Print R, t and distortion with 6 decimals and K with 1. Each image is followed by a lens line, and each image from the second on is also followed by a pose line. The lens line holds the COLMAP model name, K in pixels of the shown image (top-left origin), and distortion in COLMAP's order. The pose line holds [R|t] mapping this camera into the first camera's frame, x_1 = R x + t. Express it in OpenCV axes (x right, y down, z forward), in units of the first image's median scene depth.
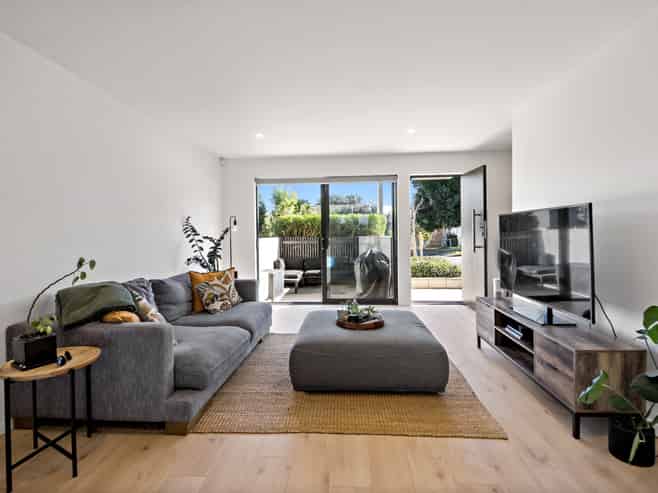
lens RADIAL K [[306.6, 0, 330.3], [0, 306.6, 247.9], [0, 0, 1]] dist [0.000018, 0.000000]
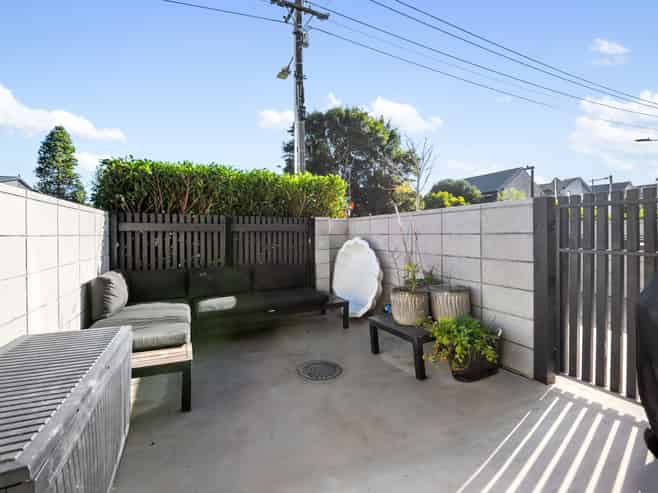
lens RADIAL K [[282.0, 0, 329.5], [0, 282.0, 247.7], [0, 0, 1]] dist [-0.000922, -0.000074]
pose [[0.879803, 0.000969, 0.475337, -0.099387], [-0.002643, 0.999992, 0.002852, 0.007686], [-0.475330, -0.003765, 0.879799, 0.613869]]
